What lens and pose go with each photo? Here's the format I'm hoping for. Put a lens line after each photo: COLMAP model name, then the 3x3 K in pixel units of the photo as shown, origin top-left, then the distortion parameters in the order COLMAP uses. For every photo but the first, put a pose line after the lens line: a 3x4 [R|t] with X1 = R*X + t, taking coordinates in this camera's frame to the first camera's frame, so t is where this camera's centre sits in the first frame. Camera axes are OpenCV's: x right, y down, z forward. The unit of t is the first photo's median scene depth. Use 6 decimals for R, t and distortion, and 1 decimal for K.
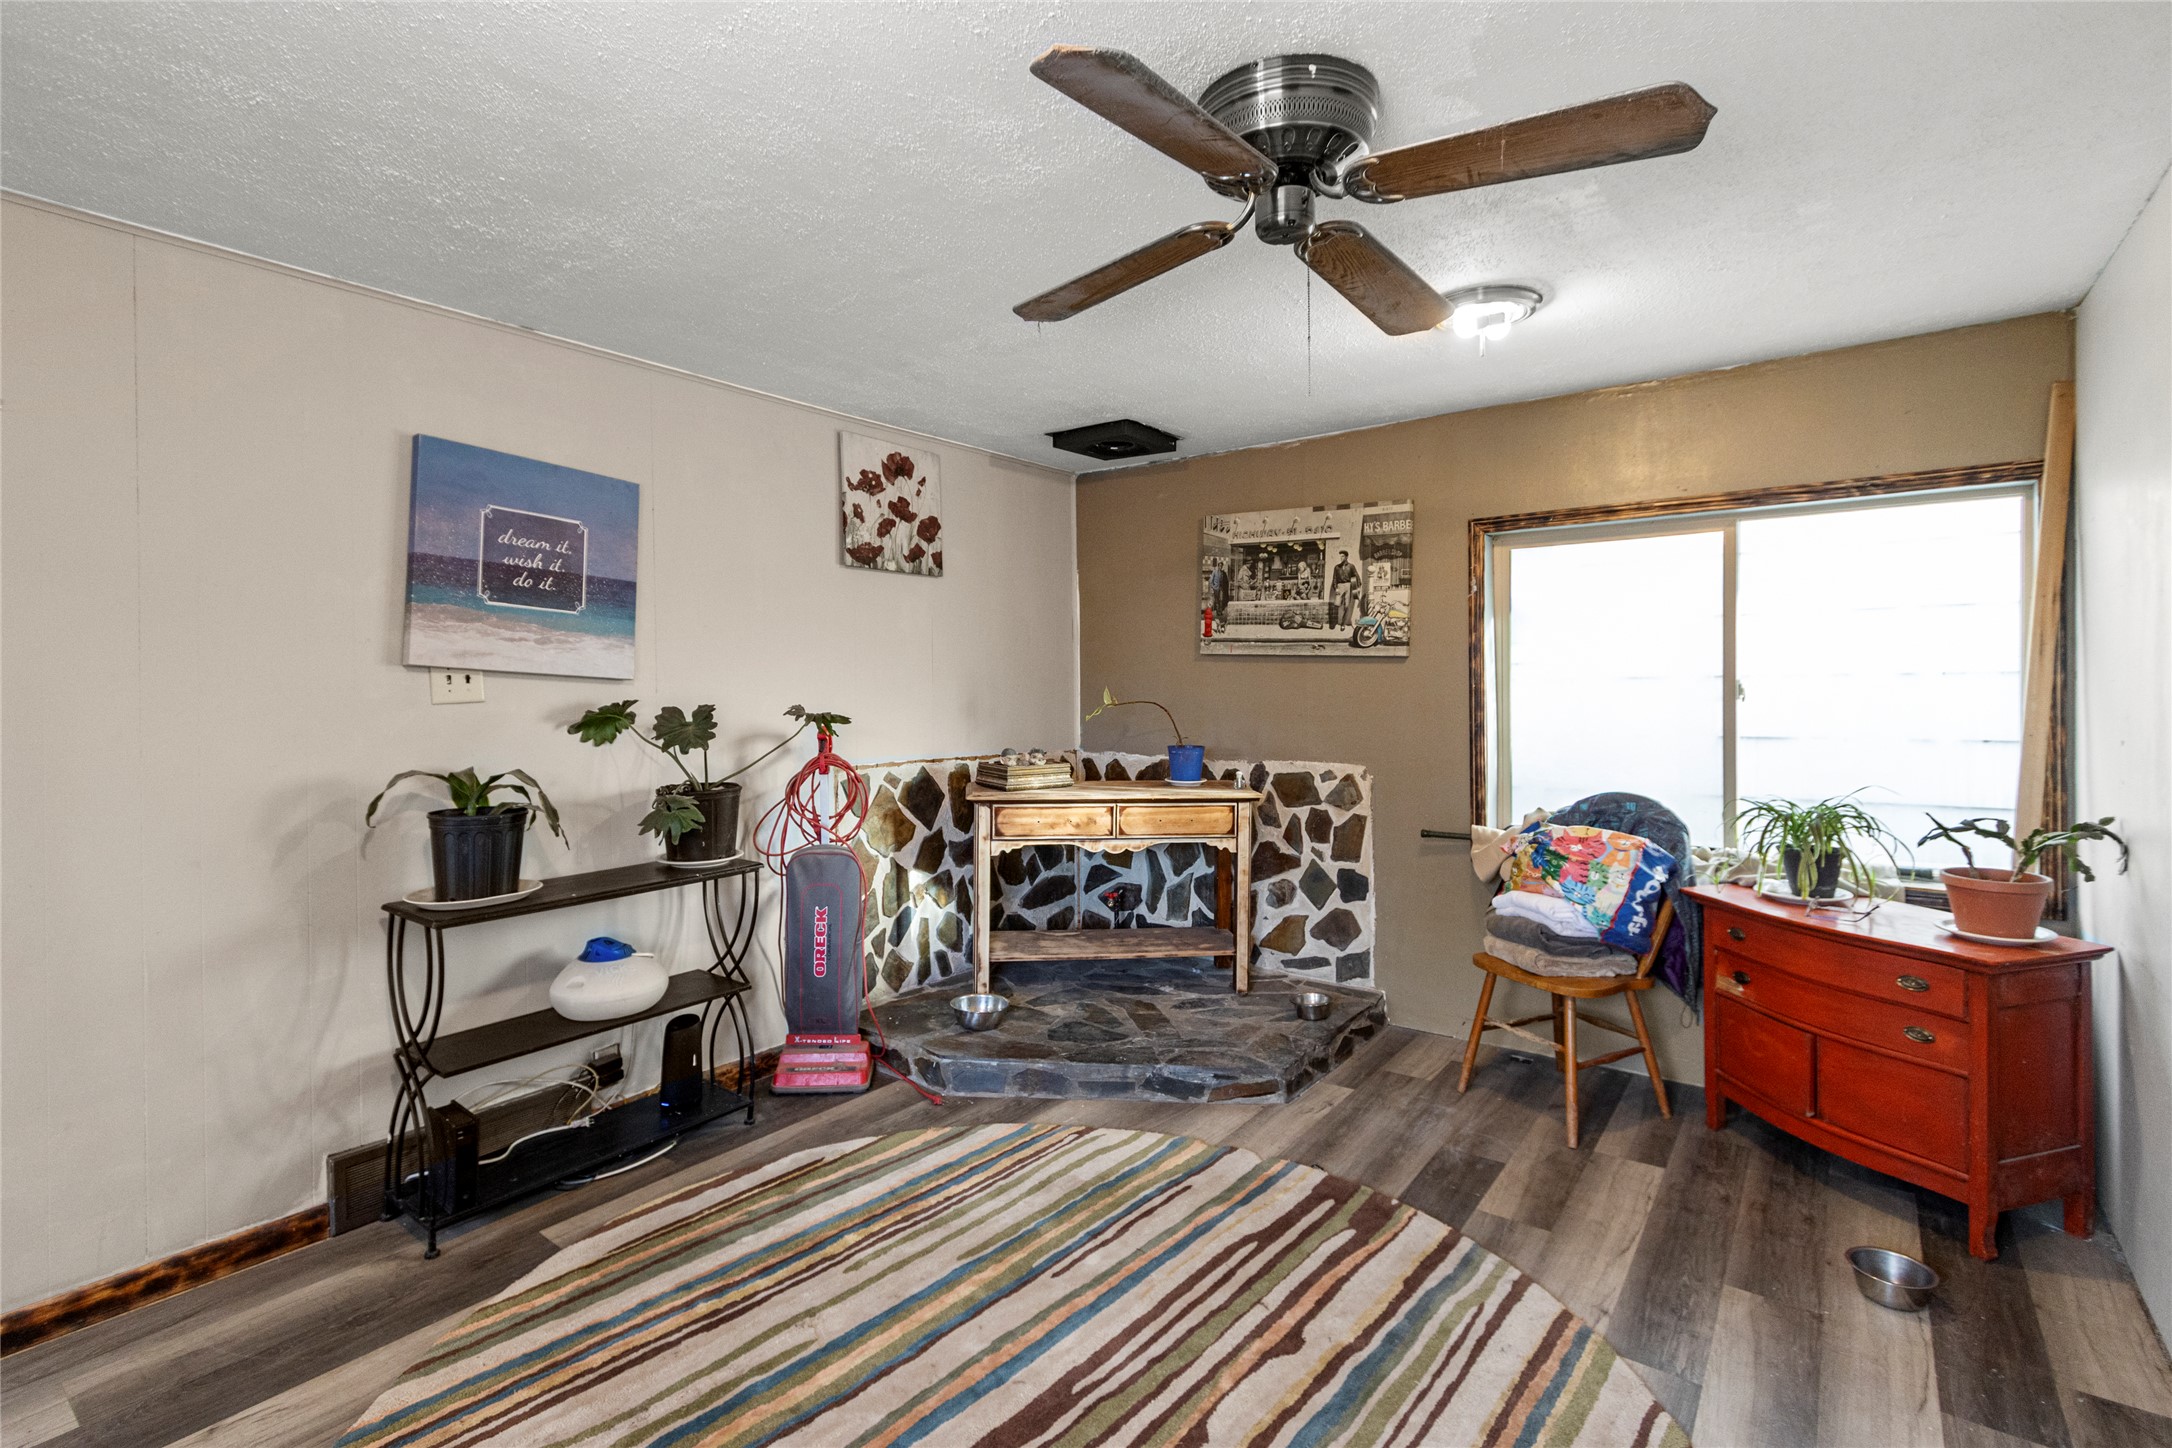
lens RADIAL K [[985.4, 0, 1076.6], [0, 985.4, 711.1], [0, 0, 1]] dist [0.001593, -0.000037]
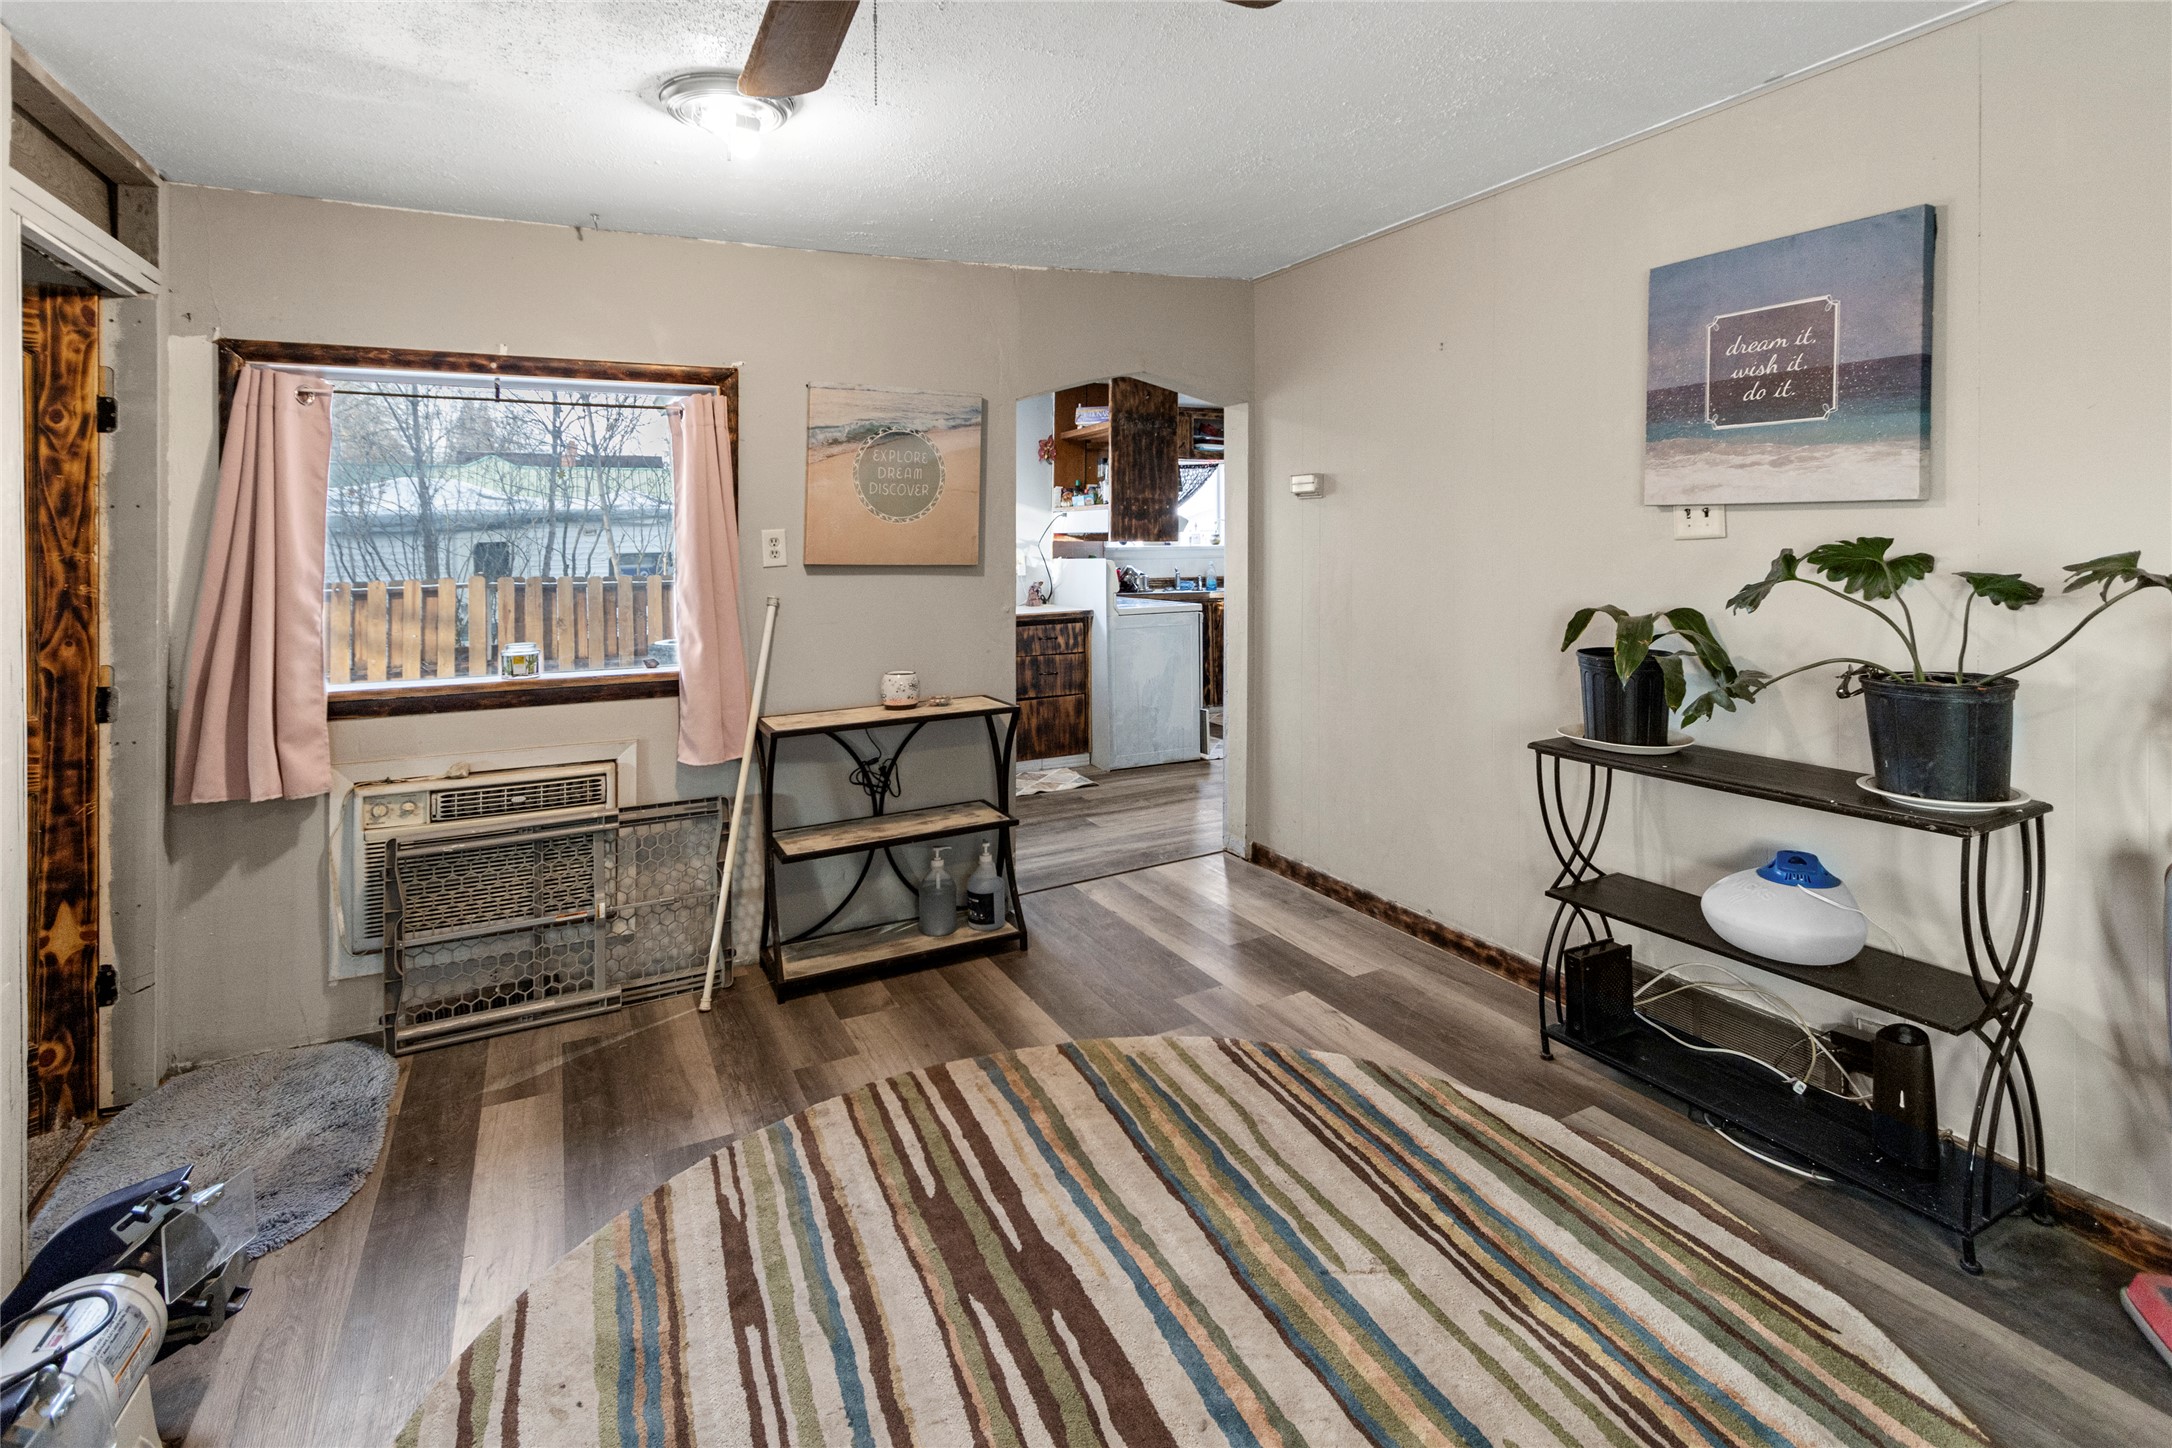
lens RADIAL K [[1076.9, 0, 1084.5], [0, 1076.9, 554.5], [0, 0, 1]] dist [0.012341, -0.001560]
pose [[-0.485780, 0.011929, -0.874000, 0.461365], [0.022820, 0.999739, 0.000962, -0.008870], [0.873783, -0.019477, -0.485925, 0.851278]]
